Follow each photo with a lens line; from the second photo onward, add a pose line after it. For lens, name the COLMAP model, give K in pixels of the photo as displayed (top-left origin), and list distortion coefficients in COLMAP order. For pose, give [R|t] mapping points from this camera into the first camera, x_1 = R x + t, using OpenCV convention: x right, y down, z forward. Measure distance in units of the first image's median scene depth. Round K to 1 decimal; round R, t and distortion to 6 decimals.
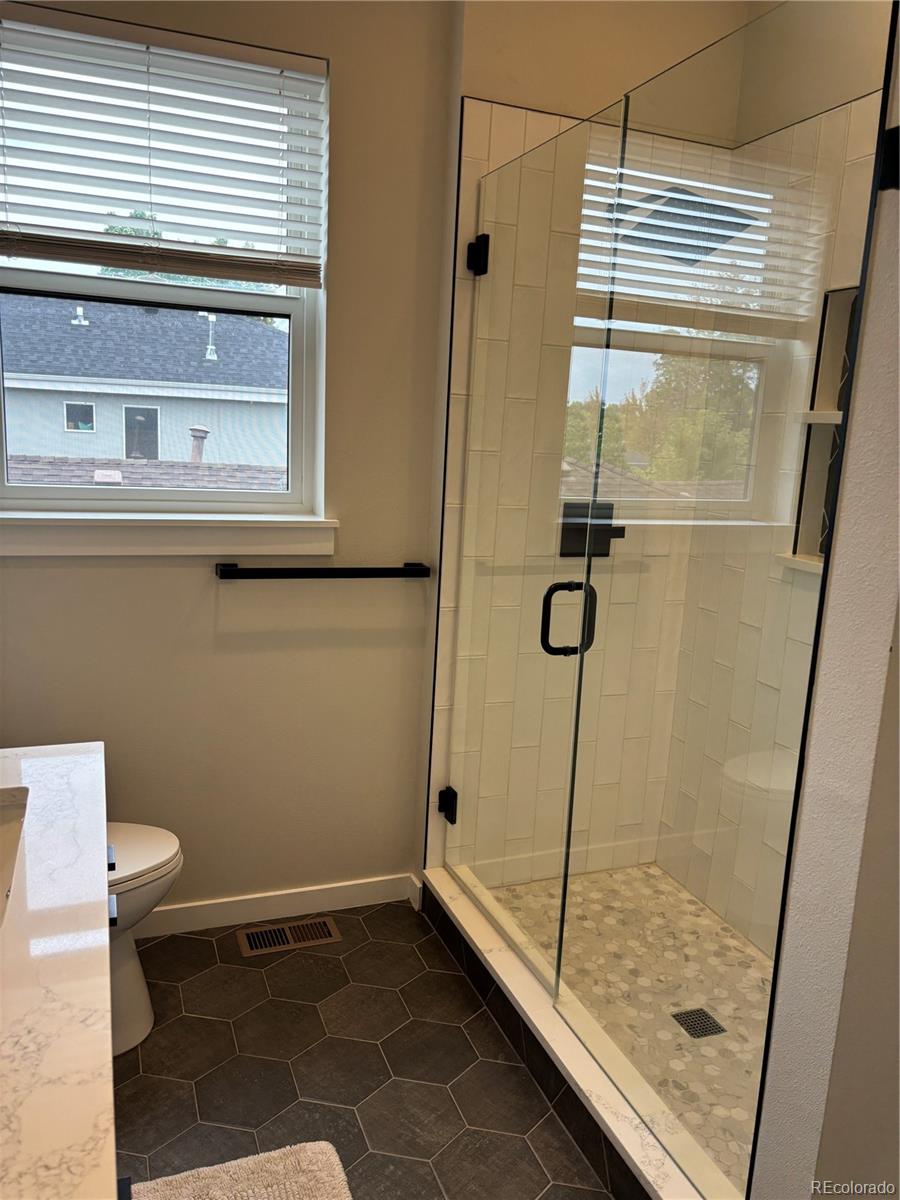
lens RADIAL K [[906.9, 0, 450.2], [0, 906.9, 602.1], [0, 0, 1]] dist [0.047995, -0.054980]
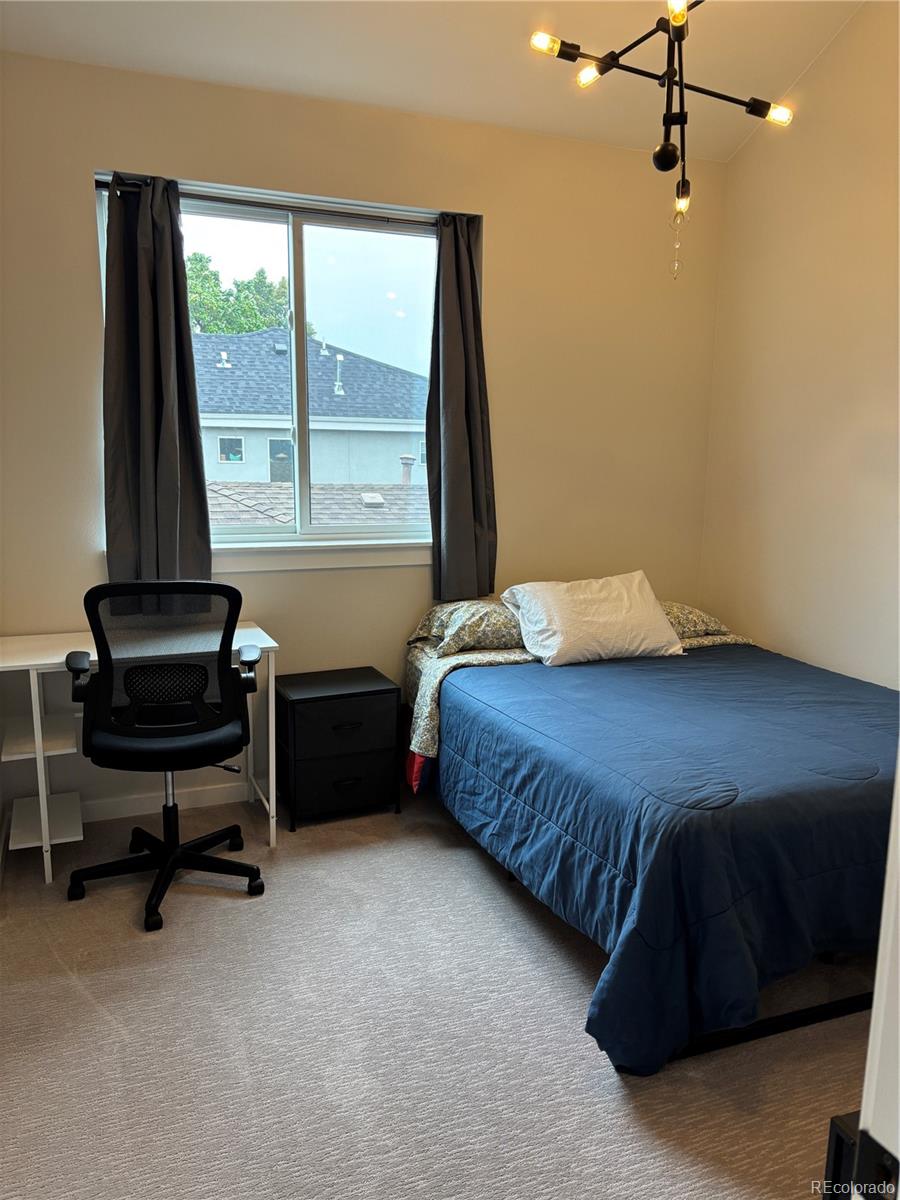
lens RADIAL K [[906.9, 0, 447.8], [0, 906.9, 599.6], [0, 0, 1]] dist [0.047995, -0.054980]
pose [[0.999169, -0.033625, 0.023023, -0.169237], [0.034141, 0.999166, -0.022411, 0.015602], [-0.022250, 0.023179, 0.999484, -0.117723]]
